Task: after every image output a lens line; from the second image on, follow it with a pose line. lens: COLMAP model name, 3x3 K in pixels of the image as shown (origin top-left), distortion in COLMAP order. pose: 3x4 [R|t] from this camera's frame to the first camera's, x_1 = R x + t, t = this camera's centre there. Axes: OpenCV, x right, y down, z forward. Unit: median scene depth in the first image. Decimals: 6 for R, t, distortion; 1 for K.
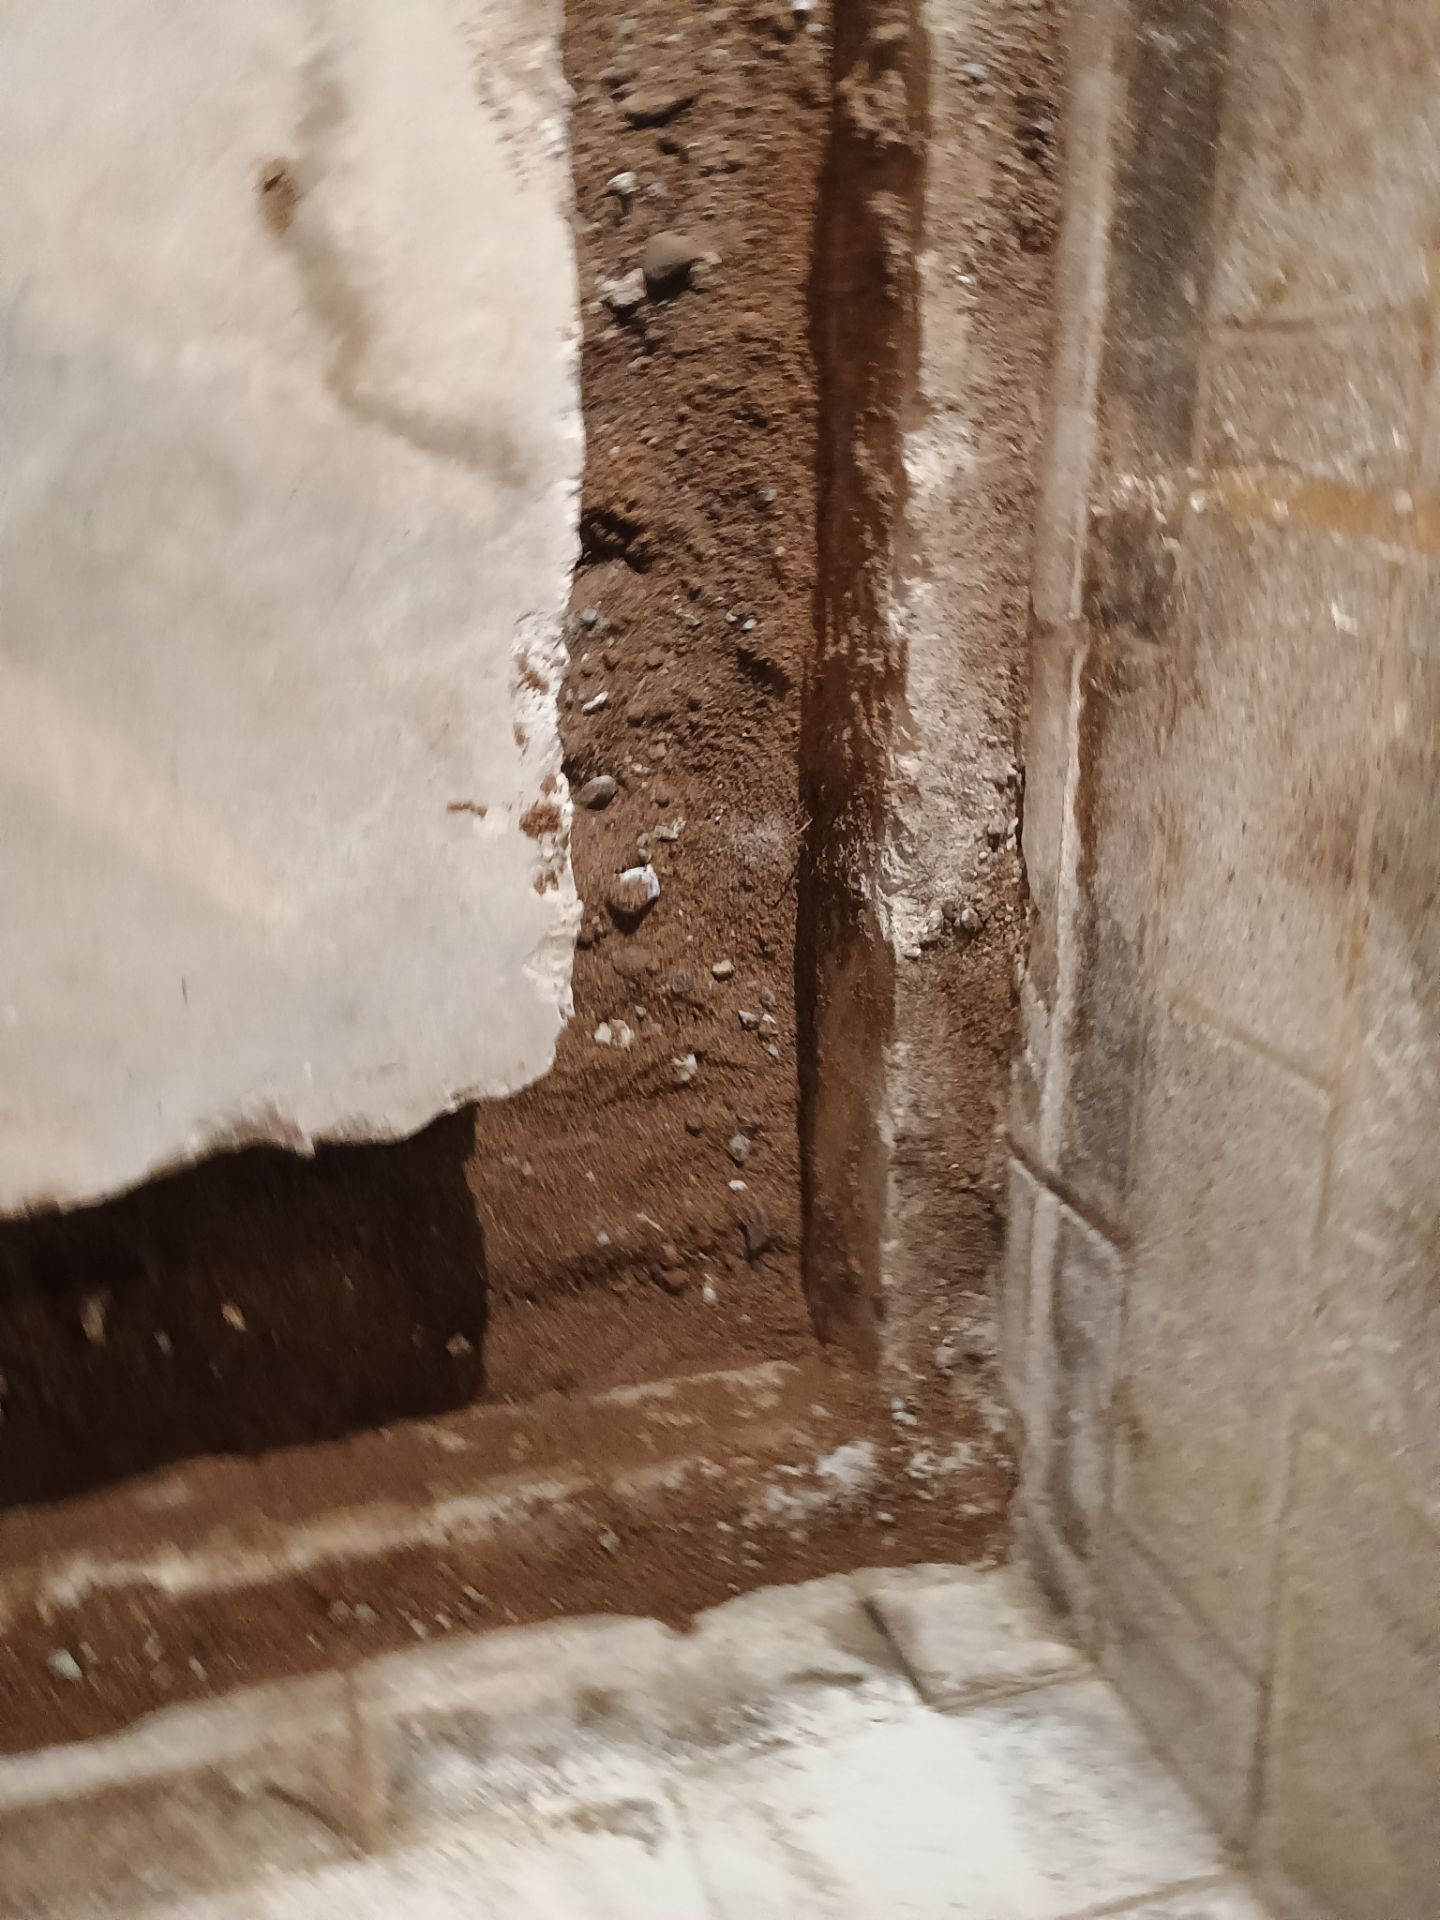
lens RADIAL K [[1638.3, 0, 708.2], [0, 1638.3, 1022.8], [0, 0, 1]] dist [0.065399, -0.081303]
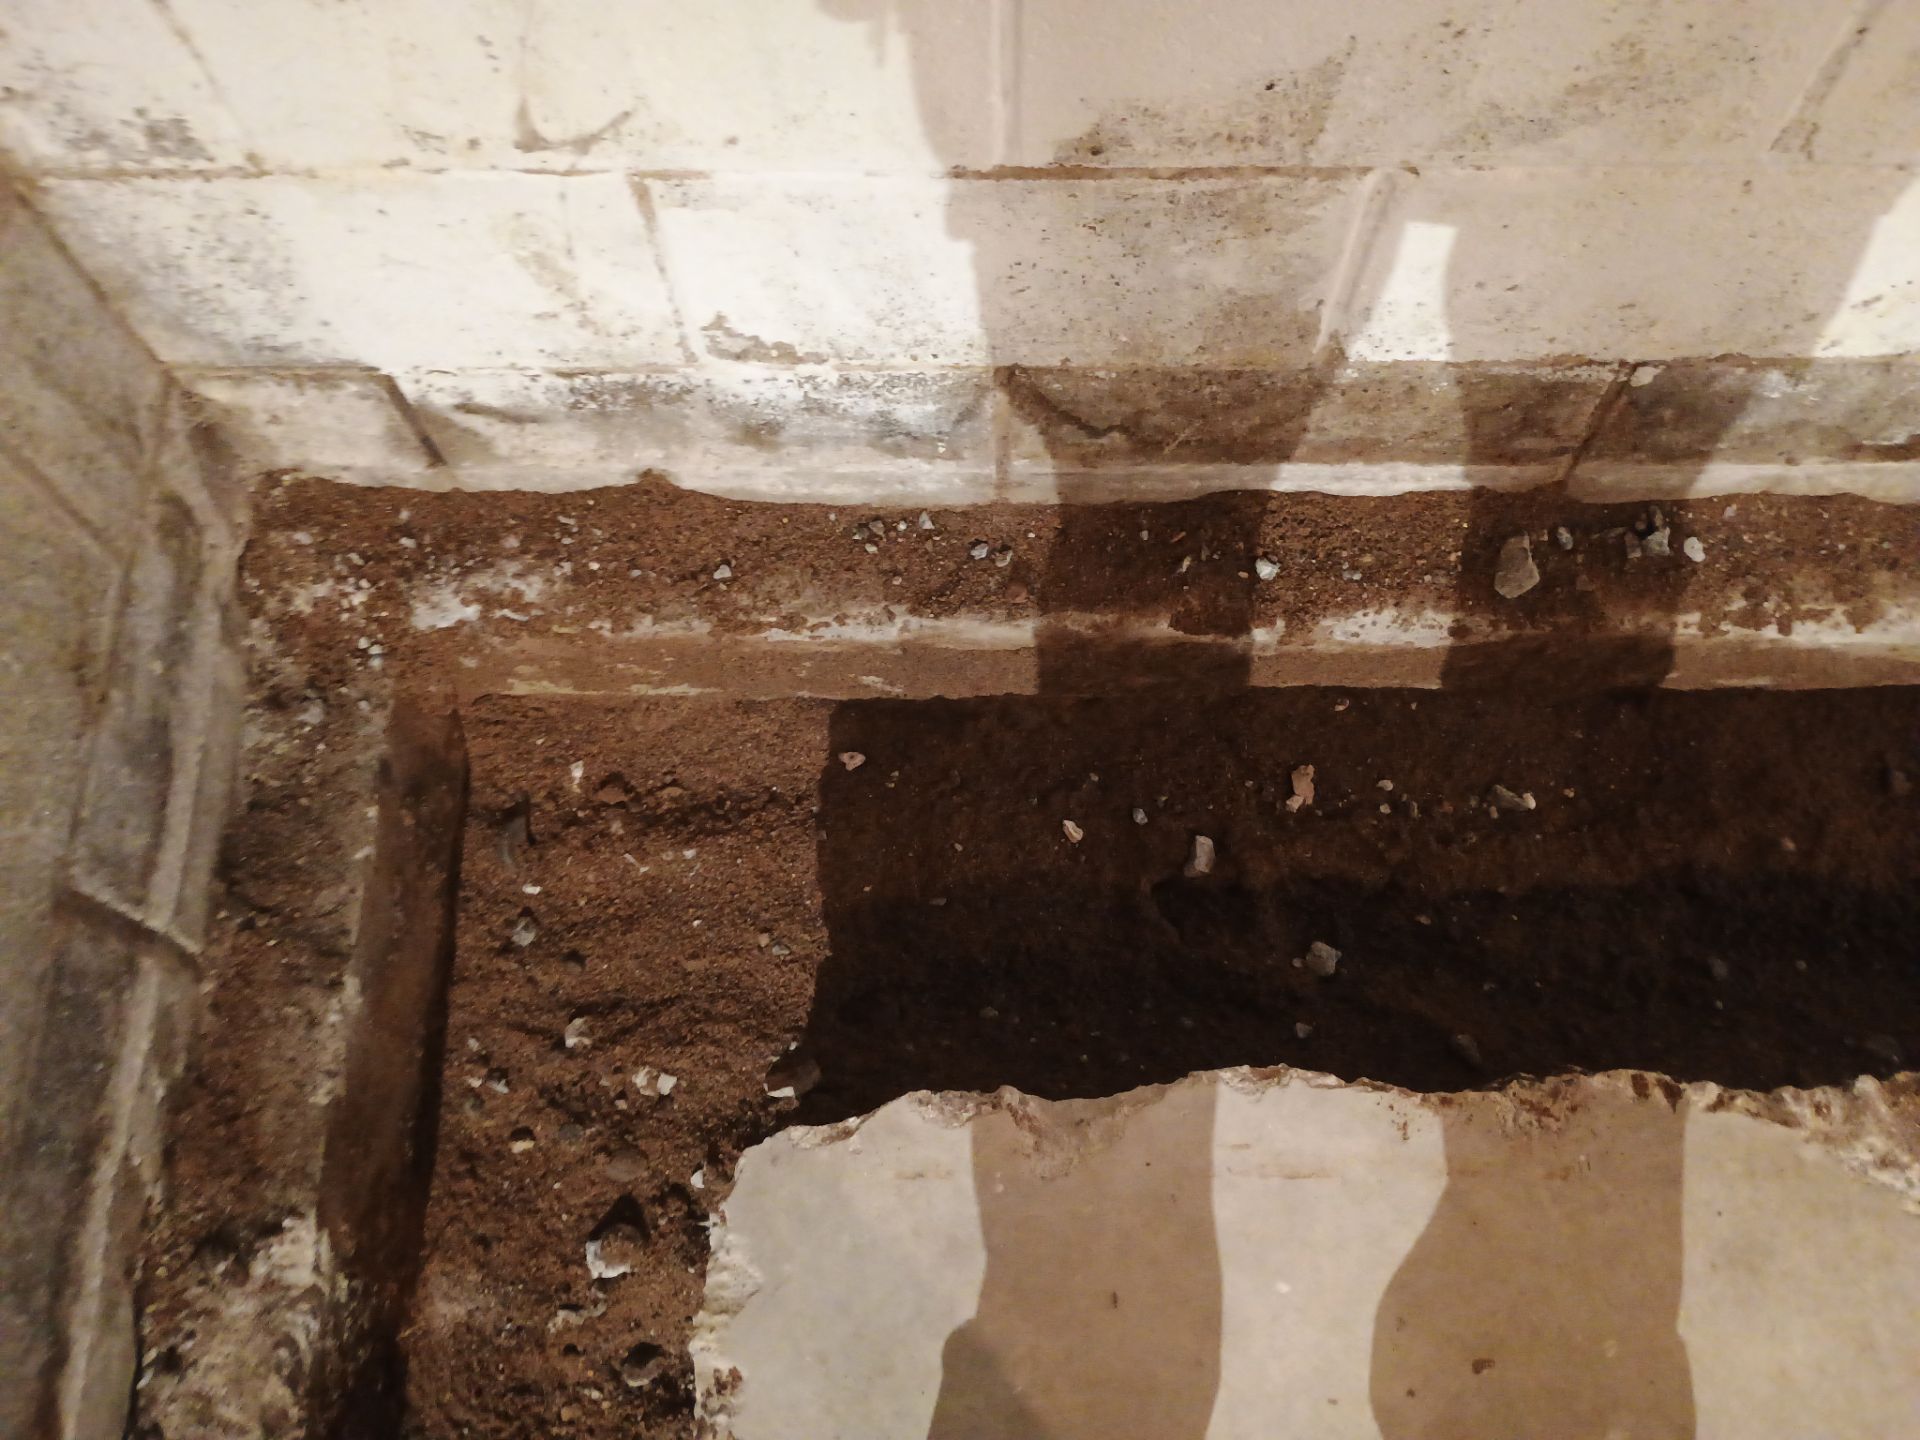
lens RADIAL K [[1638.3, 0, 997.6], [0, 1638.3, 728.3], [0, 0, 1]] dist [0.065399, -0.081303]
pose [[-0.955799, -0.108504, -0.273268, 0.036265], [0.091205, -0.992984, 0.075268, 0.169585], [-0.279517, 0.047018, 0.958989, 0.057931]]
